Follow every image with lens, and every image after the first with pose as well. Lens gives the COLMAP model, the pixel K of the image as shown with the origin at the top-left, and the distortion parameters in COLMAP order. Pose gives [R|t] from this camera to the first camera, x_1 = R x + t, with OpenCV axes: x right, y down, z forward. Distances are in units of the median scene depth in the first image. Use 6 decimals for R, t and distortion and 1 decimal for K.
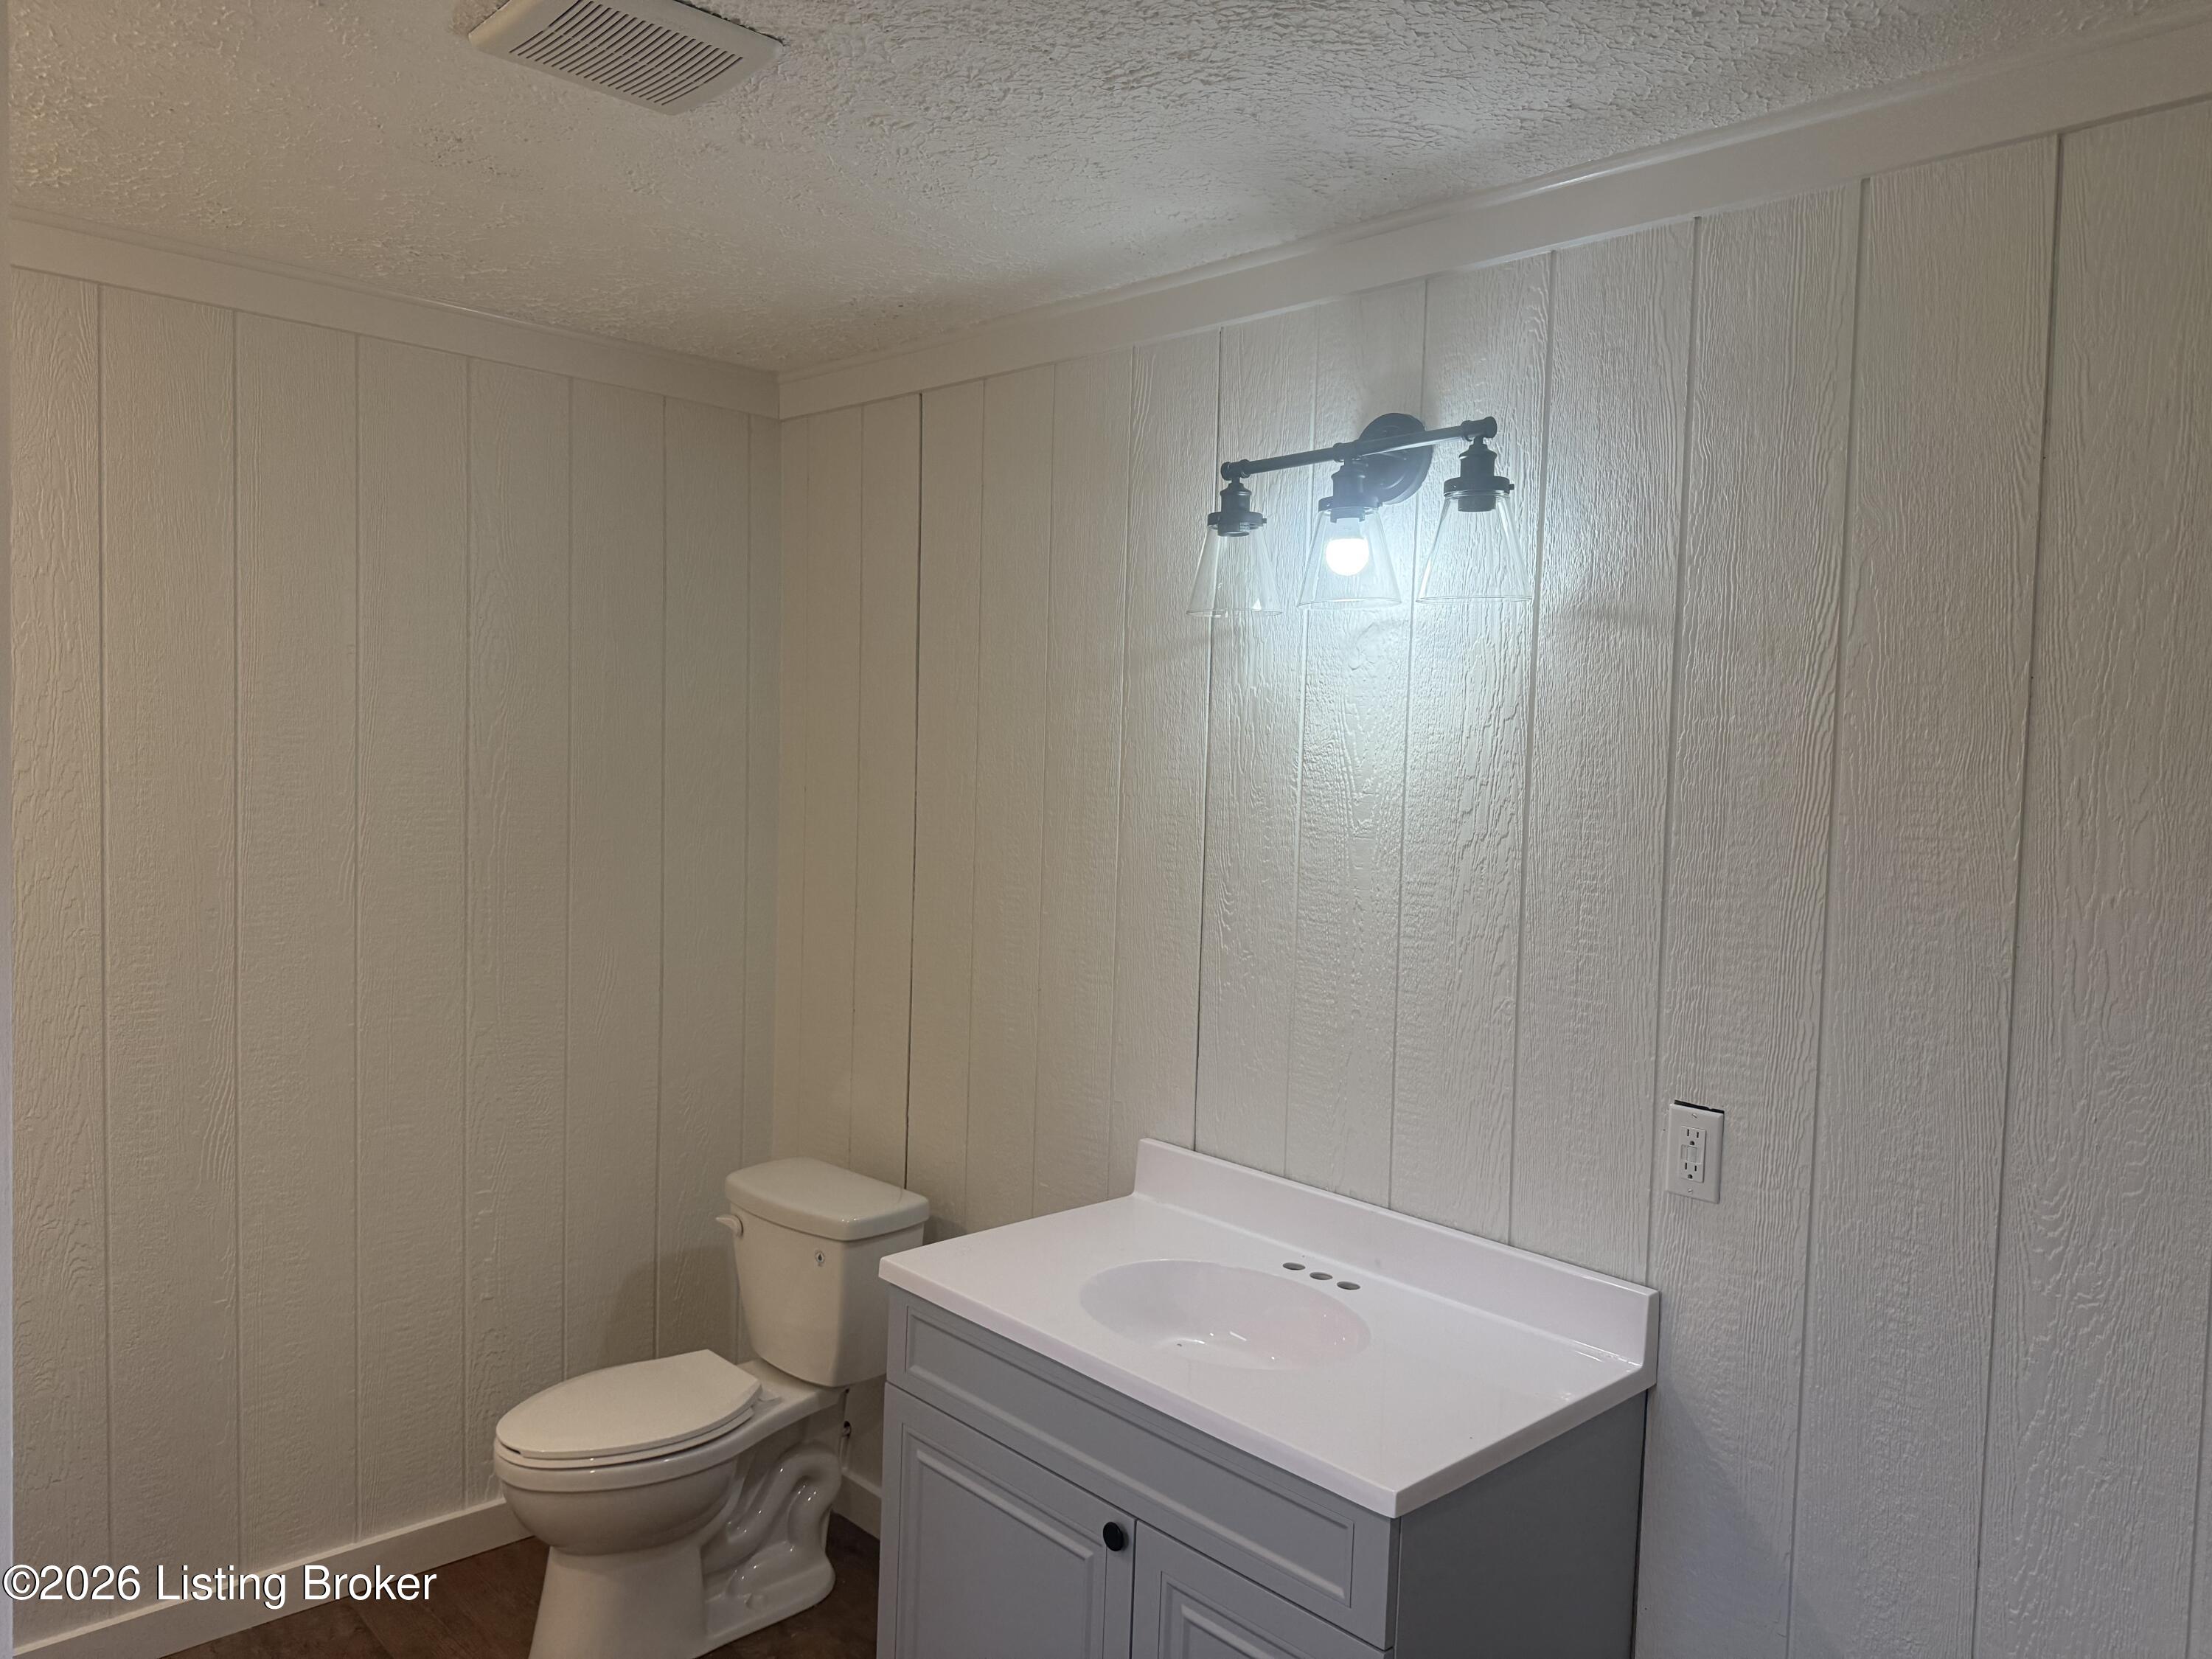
lens RADIAL K [[1543.9, 0, 1106.0], [0, 1543.9, 829.5], [0, 0, 1]] dist [-0.005795, 0.001558]
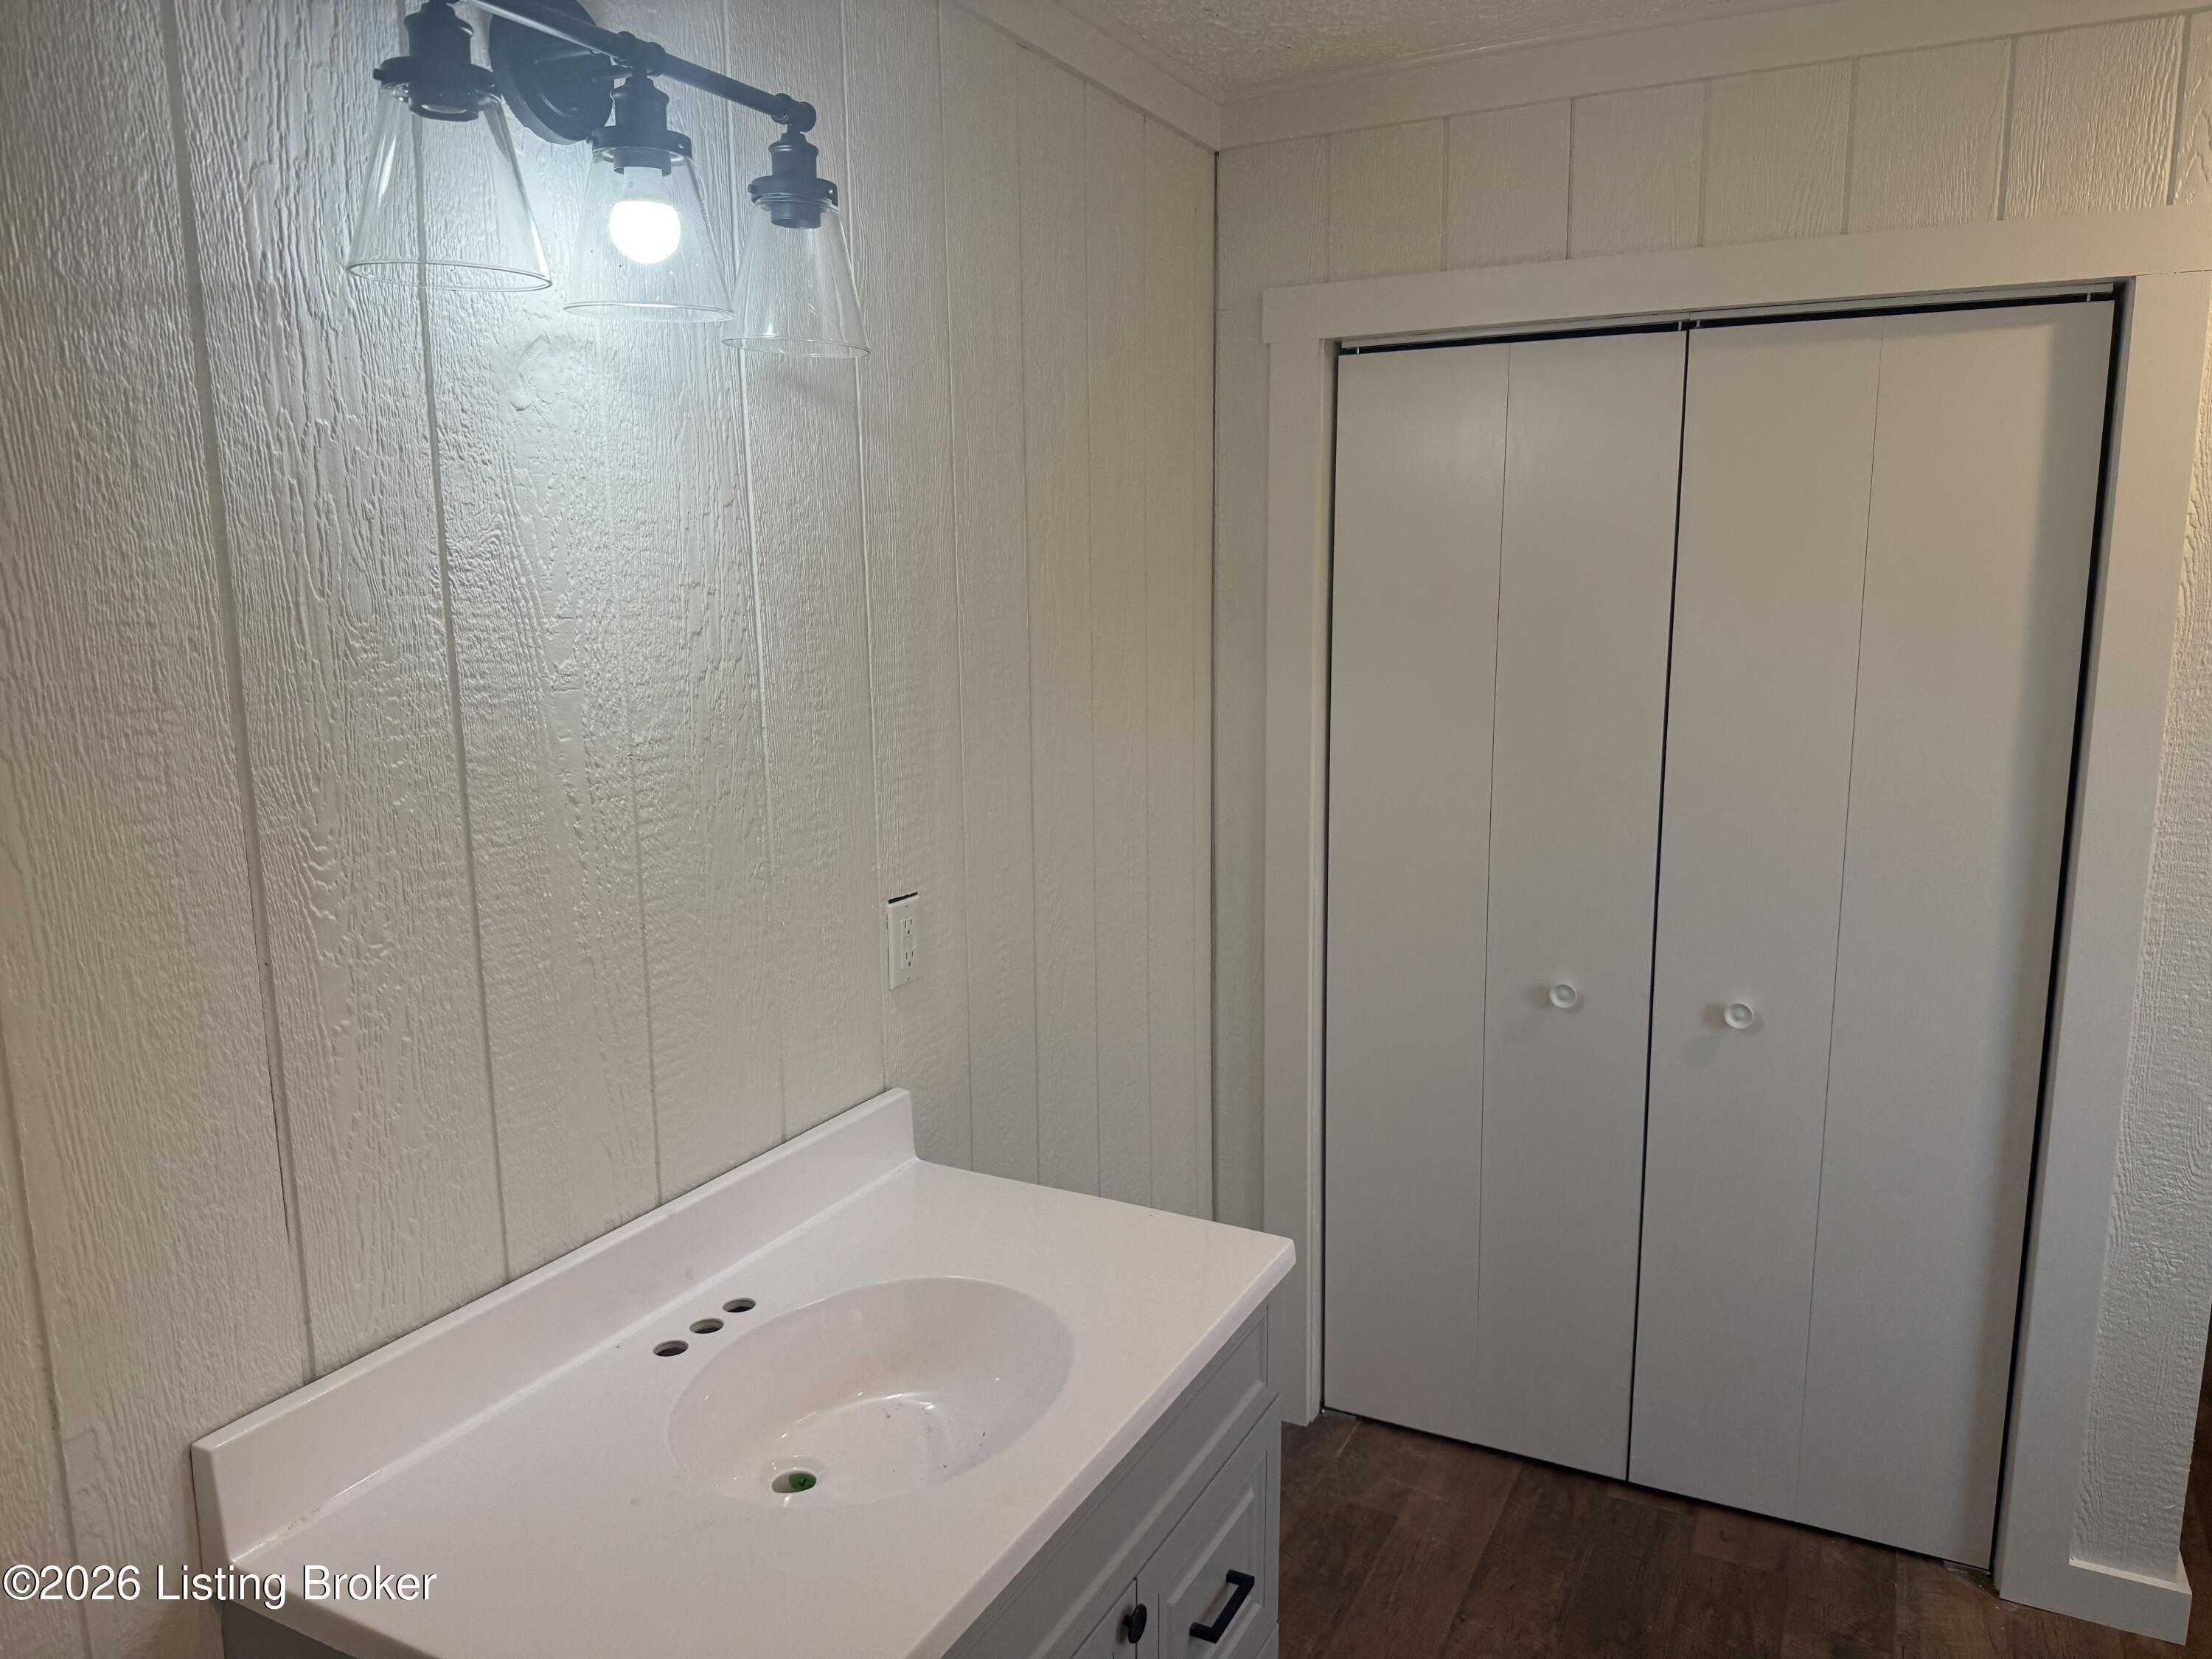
lens RADIAL K [[1543.9, 0, 1106.0], [0, 1543.9, 829.5], [0, 0, 1]] dist [-0.005795, 0.001558]
pose [[-0.347952, -0.196060, 0.916782, -0.511268], [0.020673, 0.976046, 0.216580, -0.072792], [-0.937284, 0.094312, -0.335564, 1.043555]]
